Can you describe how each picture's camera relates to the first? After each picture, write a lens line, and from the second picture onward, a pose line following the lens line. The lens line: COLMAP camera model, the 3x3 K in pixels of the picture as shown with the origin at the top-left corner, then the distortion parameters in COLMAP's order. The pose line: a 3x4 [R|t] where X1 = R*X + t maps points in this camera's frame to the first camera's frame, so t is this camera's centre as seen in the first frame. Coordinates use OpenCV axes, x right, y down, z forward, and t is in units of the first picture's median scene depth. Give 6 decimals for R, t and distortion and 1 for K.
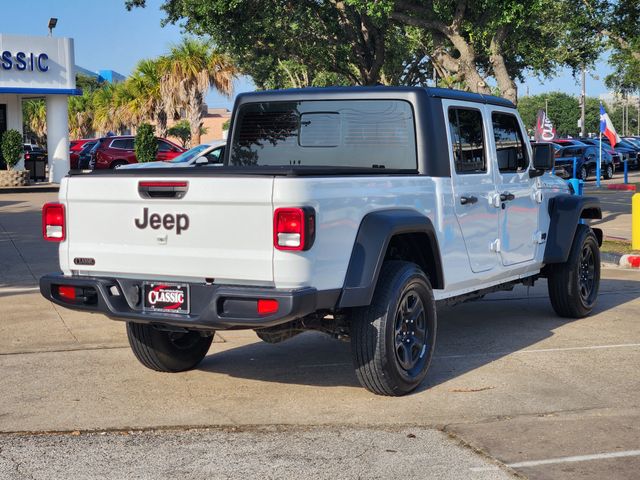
lens RADIAL K [[1201.3, 0, 308.8], [0, 1201.3, 239.9], [0, 0, 1]] dist [-0.255589, 2.060133]
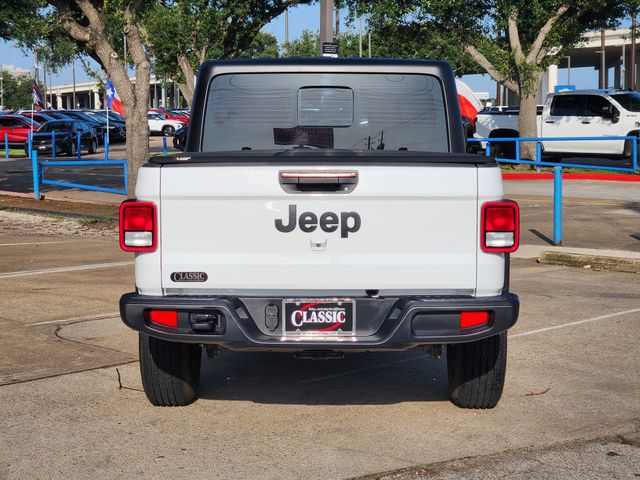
lens RADIAL K [[1201.3, 0, 308.8], [0, 1201.3, 239.9], [0, 0, 1]] dist [-0.255589, 2.060133]
pose [[0.883897, -0.039448, 0.466016, -0.494804], [0.029079, 0.999144, 0.029424, -0.026942], [-0.466778, -0.012457, 0.884287, 0.300052]]
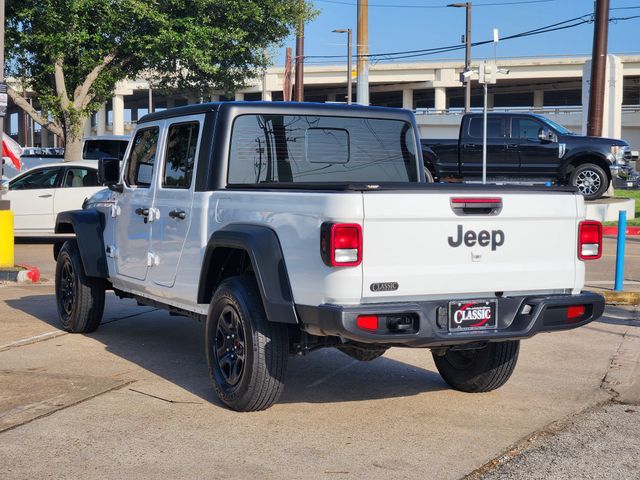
lens RADIAL K [[1201.3, 0, 308.8], [0, 1201.3, 239.9], [0, 0, 1]] dist [-0.255589, 2.060133]
pose [[0.555726, -0.034058, 0.830667, -1.012906], [0.045369, 0.998914, 0.010604, -0.030670], [-0.830126, 0.031794, 0.556668, 0.562082]]
